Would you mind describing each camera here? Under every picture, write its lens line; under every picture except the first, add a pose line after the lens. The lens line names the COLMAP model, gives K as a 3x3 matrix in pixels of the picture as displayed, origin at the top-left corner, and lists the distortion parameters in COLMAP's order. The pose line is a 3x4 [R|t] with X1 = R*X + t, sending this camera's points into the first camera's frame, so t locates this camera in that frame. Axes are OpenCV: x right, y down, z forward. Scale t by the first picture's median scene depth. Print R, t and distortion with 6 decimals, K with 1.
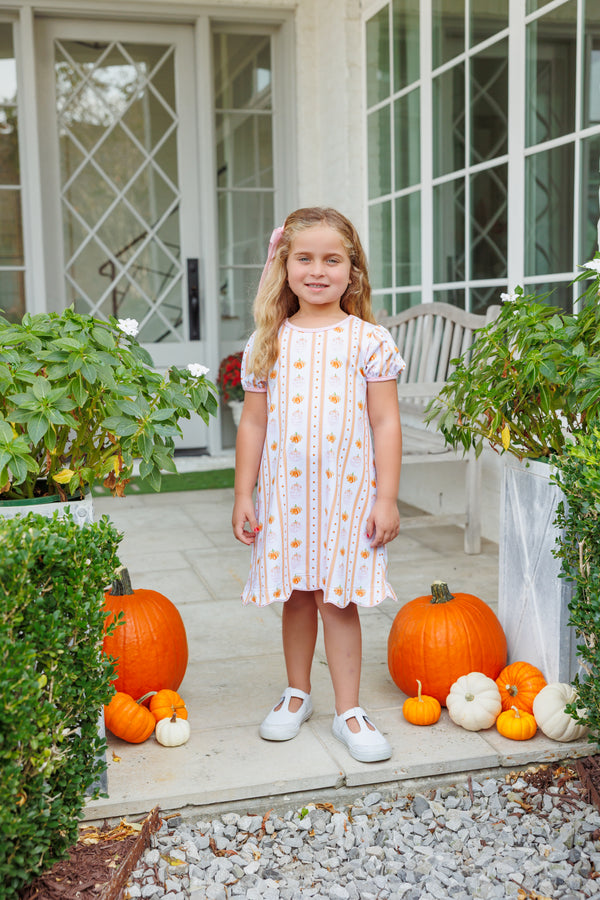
lens RADIAL K [[1121.5, 0, 300.0], [0, 1121.5, 450.0], [0, 0, 1]] dist [0.011285, 0.018300]
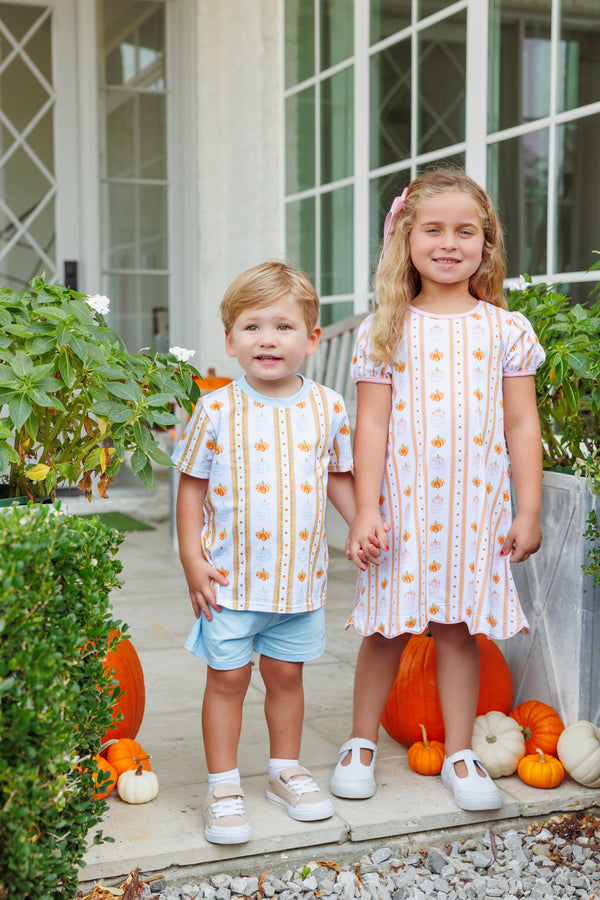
lens RADIAL K [[1341.1, 0, 301.6], [0, 1341.1, 464.2], [0, 0, 1]] dist [0.017040, -0.005196]
pose [[0.993047, 0.007098, 0.117505, -0.116363], [-0.002909, 0.999355, -0.035780, 0.046723], [-0.117683, 0.035189, 0.992428, -0.025093]]
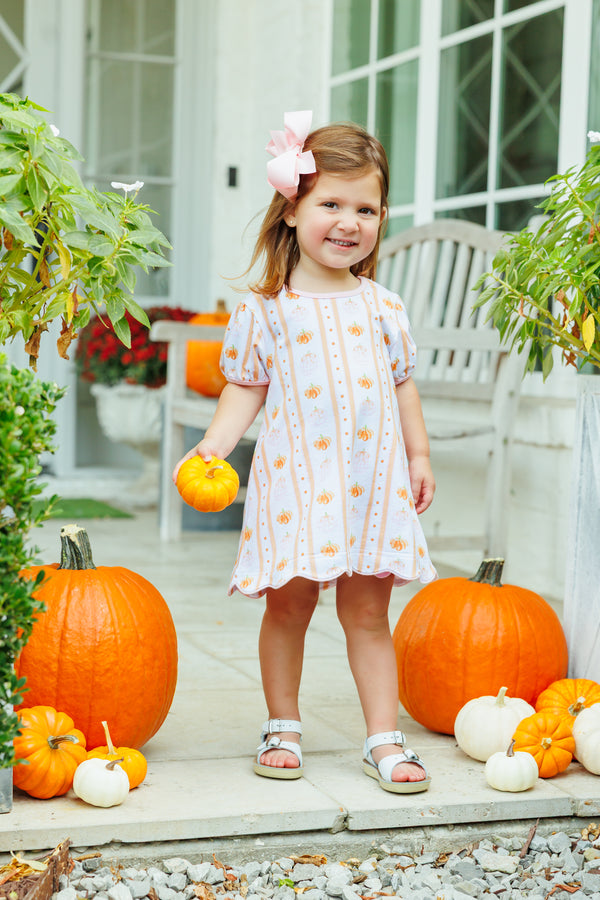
lens RADIAL K [[1855.6, 0, 301.5], [0, 1855.6, 473.3], [0, 0, 1]] dist [0.019947, 0.017147]
pose [[0.995713, 0.042379, 0.082213, -0.082969], [-0.038282, 0.997975, -0.050793, 0.142614], [-0.084199, 0.047428, 0.995320, -0.094379]]
